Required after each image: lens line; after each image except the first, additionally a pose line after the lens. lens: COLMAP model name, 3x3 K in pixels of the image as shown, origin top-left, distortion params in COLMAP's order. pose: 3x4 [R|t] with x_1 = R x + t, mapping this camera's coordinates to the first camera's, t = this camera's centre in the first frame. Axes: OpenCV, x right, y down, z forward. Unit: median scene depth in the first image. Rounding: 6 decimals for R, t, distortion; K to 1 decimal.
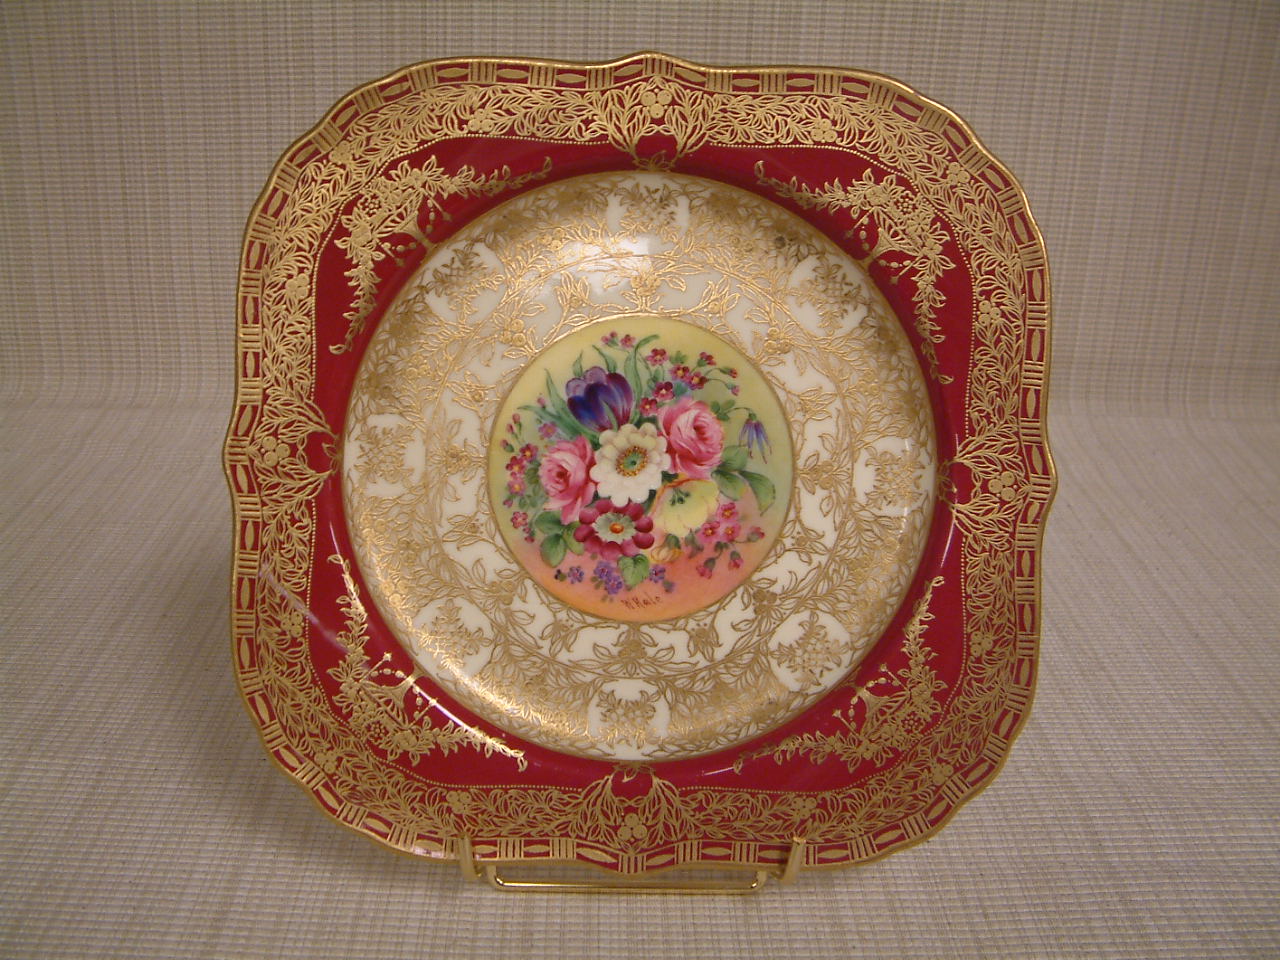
lens RADIAL K [[1354.1, 0, 640.0], [0, 1354.1, 480.0], [0, 0, 1]] dist [-0.229604, 0.132060]
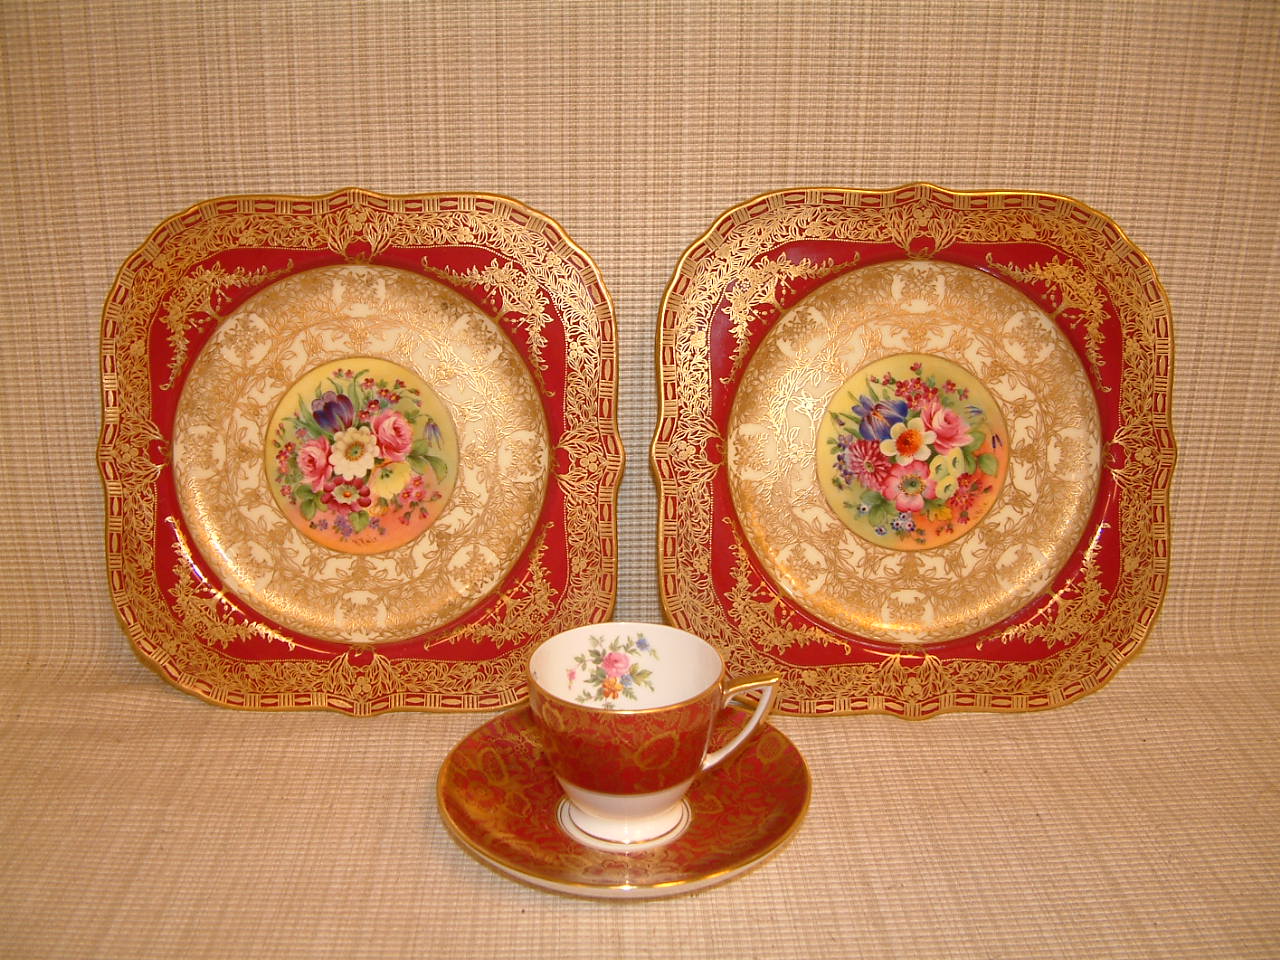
lens RADIAL K [[1354.1, 0, 640.0], [0, 1354.1, 480.0], [0, 0, 1]] dist [-0.229604, 0.132060]
pose [[0.999638, -0.025595, 0.008242, 0.311559], [0.024994, 0.997495, 0.066171, -0.075541], [-0.009915, -0.065941, 0.997774, -0.548368]]
